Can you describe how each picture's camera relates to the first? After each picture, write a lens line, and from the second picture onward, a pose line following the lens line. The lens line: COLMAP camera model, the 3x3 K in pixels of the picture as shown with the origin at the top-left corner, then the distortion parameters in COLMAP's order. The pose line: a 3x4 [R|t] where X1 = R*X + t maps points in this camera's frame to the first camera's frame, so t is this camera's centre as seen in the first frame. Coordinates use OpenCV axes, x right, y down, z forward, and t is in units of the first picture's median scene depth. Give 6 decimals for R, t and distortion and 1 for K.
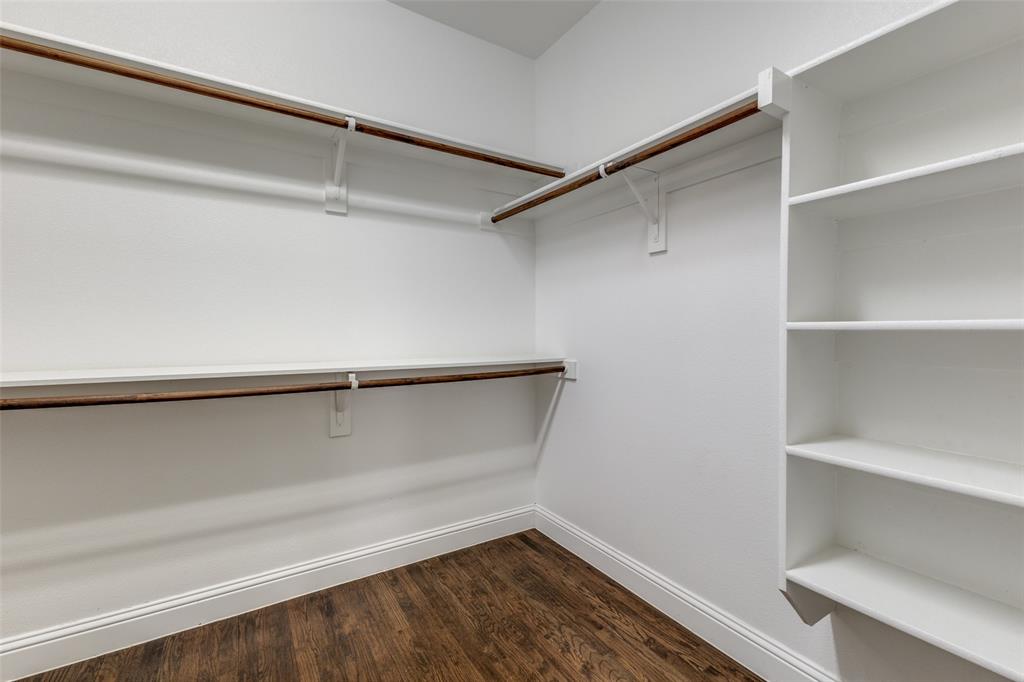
lens RADIAL K [[443.3, 0, 514.5], [0, 443.3, 338.4], [0, 0, 1]] dist [0.011176, 0.000047]
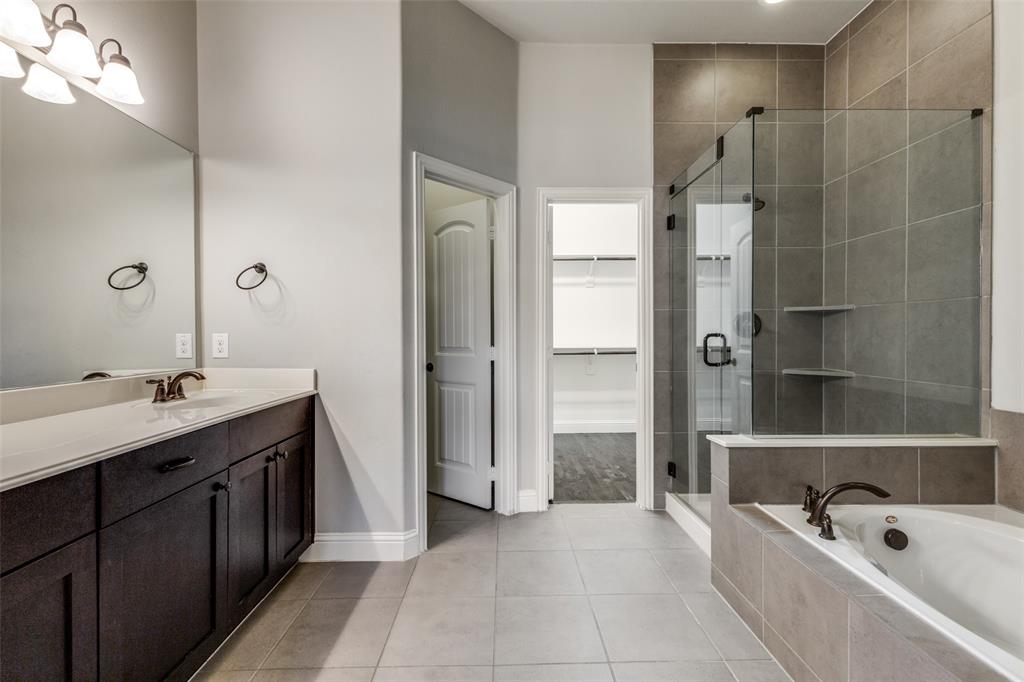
lens RADIAL K [[447.1, 0, 512.8], [0, 447.1, 338.2], [0, 0, 1]] dist [0.010598, 0.000023]
pose [[0.855486, 0.001541, -0.517824, 0.608742], [-0.005495, 0.999966, -0.006103, 0.030793], [0.517797, 0.008067, 0.855465, -1.572295]]
